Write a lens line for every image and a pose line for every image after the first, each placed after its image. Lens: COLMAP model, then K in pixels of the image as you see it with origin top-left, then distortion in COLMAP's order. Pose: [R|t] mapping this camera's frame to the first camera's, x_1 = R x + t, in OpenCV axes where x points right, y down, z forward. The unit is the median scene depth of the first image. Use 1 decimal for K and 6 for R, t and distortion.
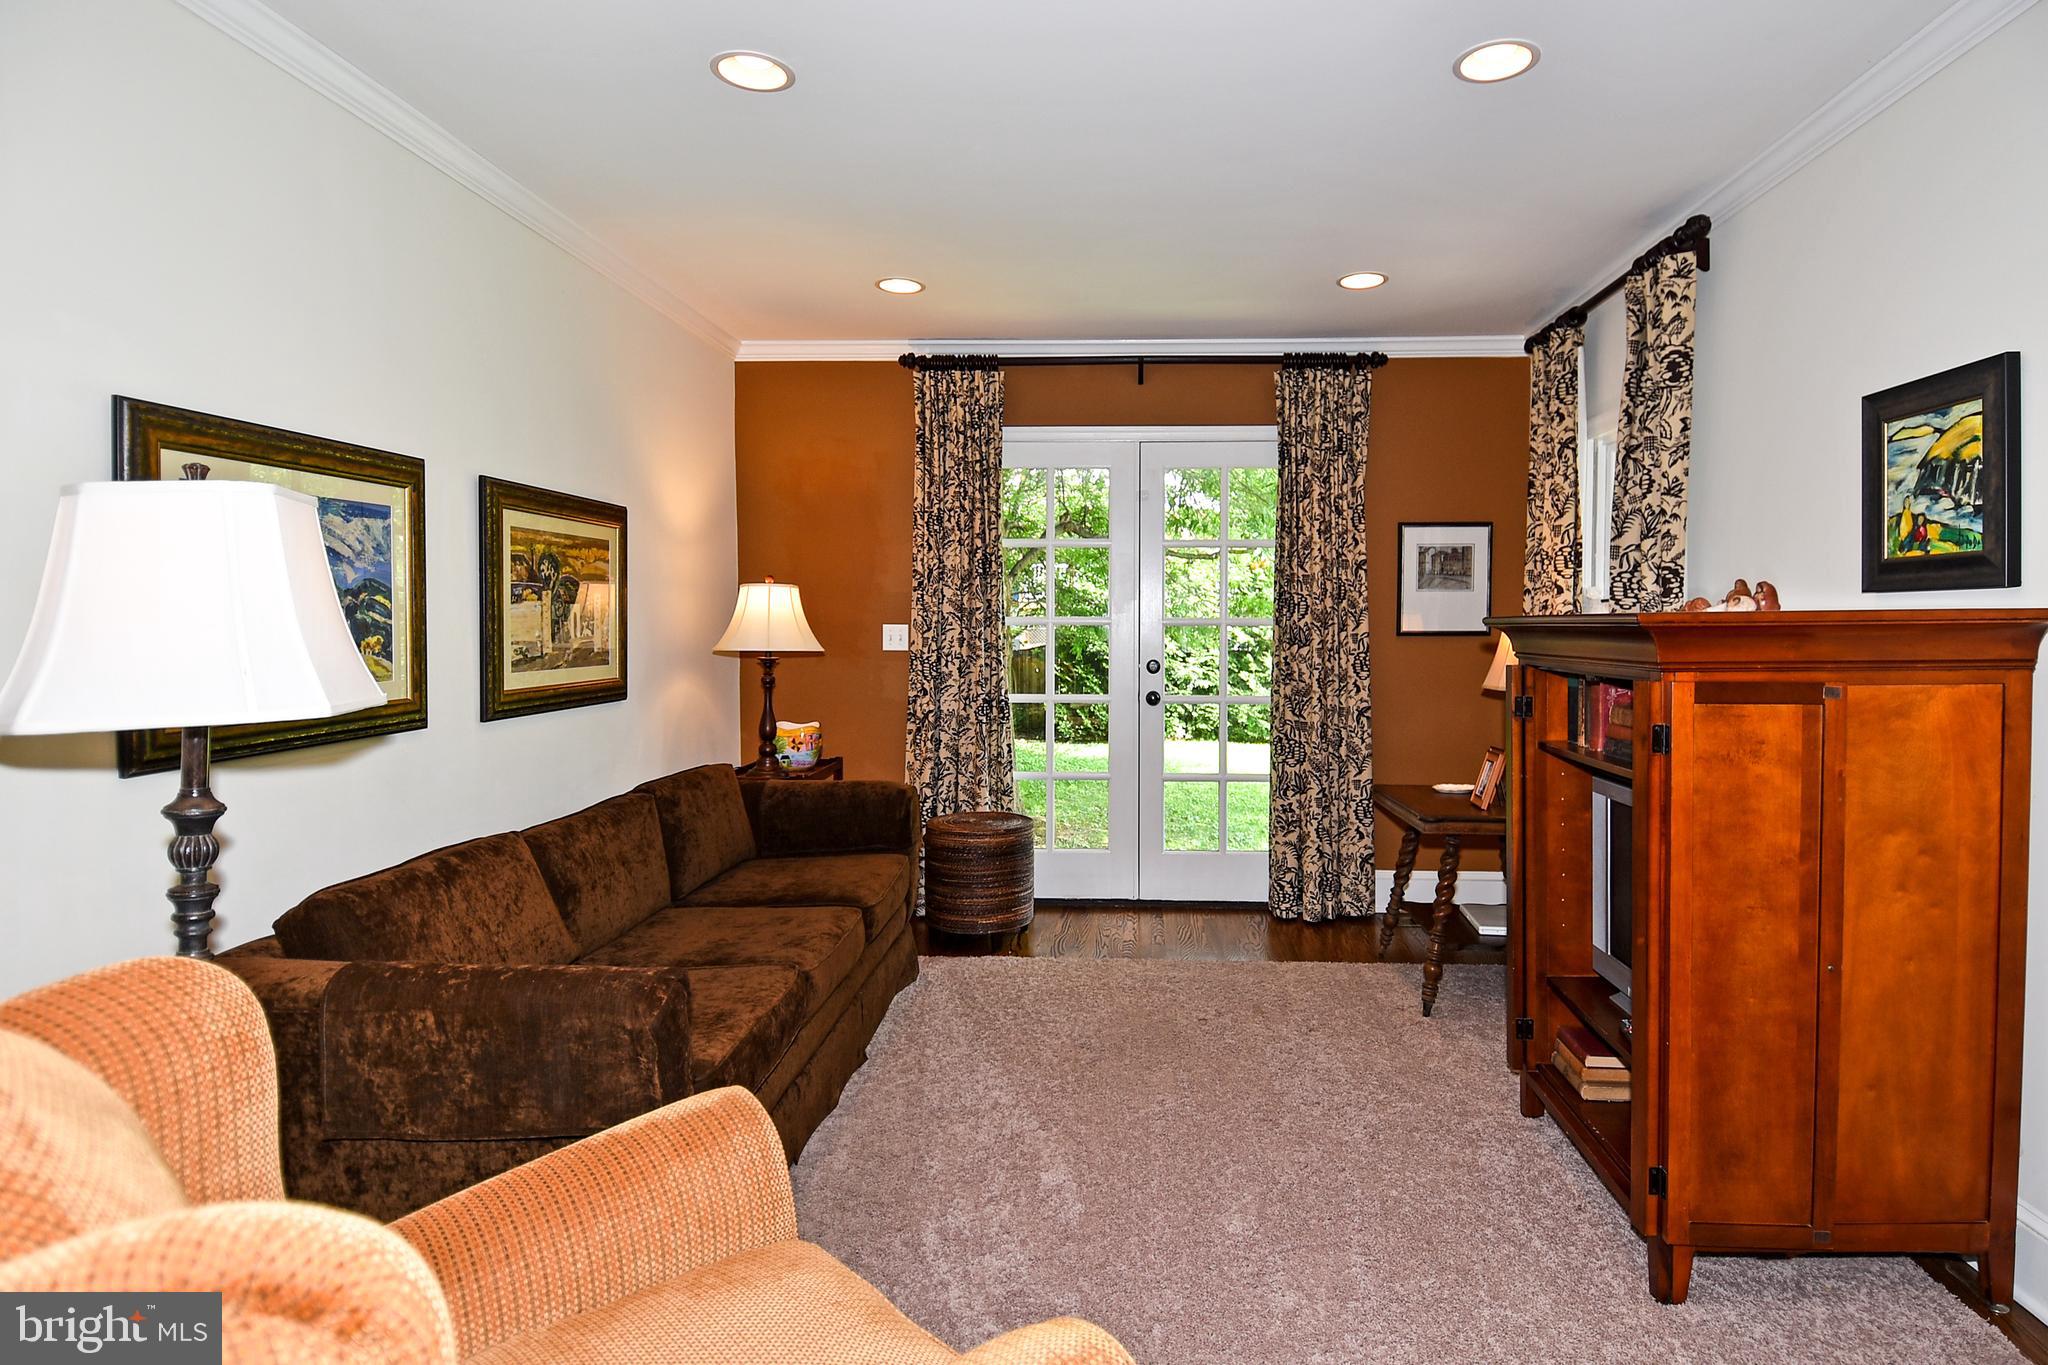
lens RADIAL K [[1091.0, 0, 1032.6], [0, 1091.0, 627.2], [0, 0, 1]] dist [0.011265, -0.027105]
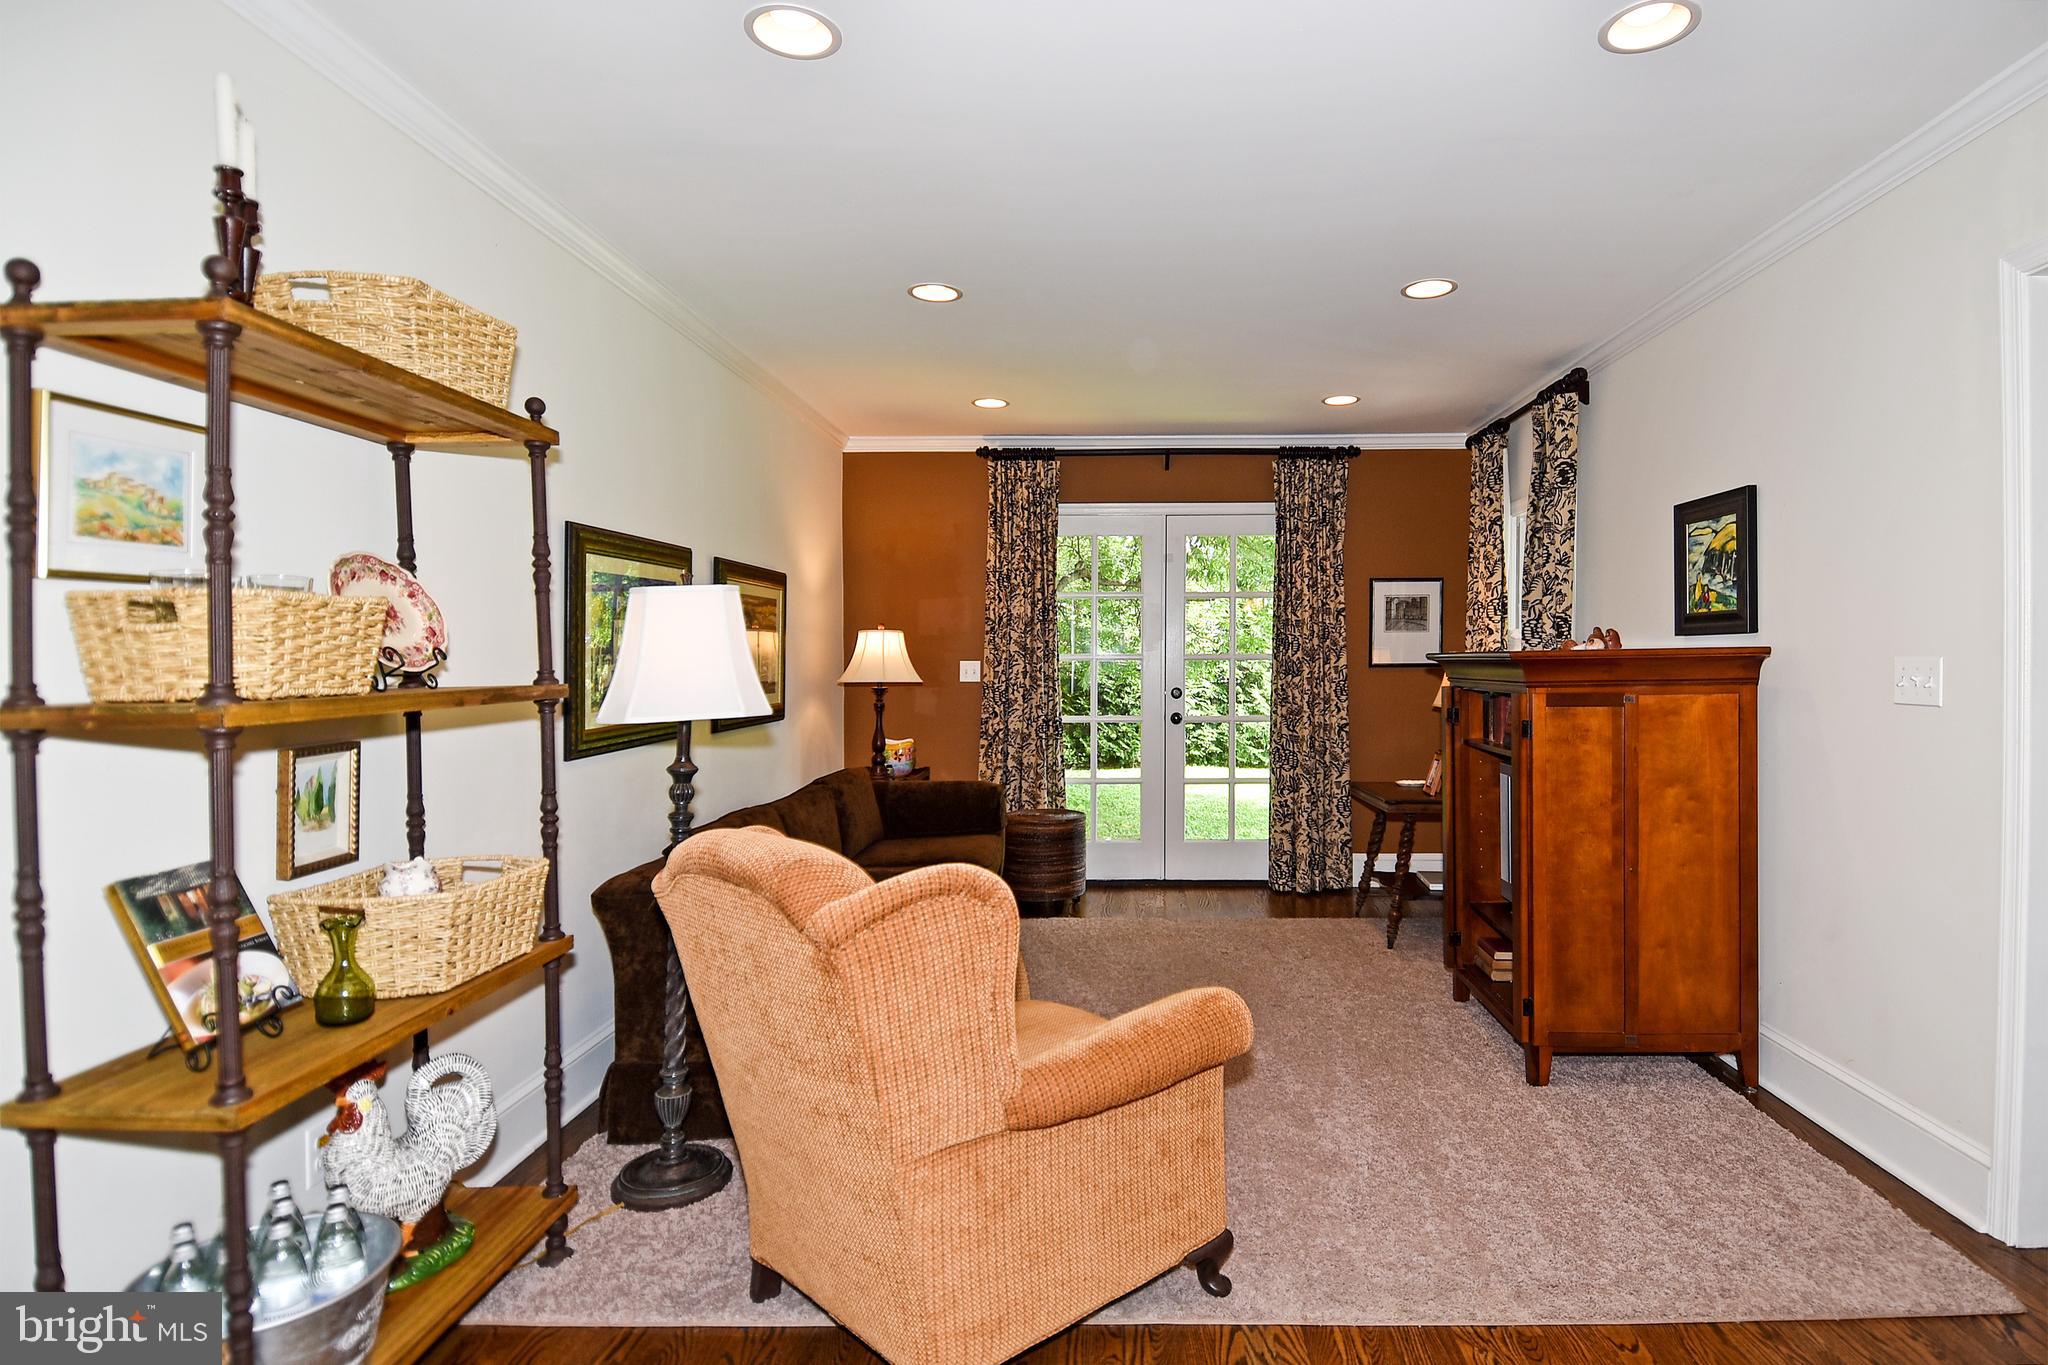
lens RADIAL K [[1091.0, 0, 1027.7], [0, 1091.0, 674.3], [0, 0, 1]] dist [0.011265, -0.027105]
pose [[0.999894, -0.006435, 0.013086, -0.111306], [0.006292, 0.999920, 0.010935, -0.000620], [-0.013155, -0.010852, 0.999855, -0.367797]]
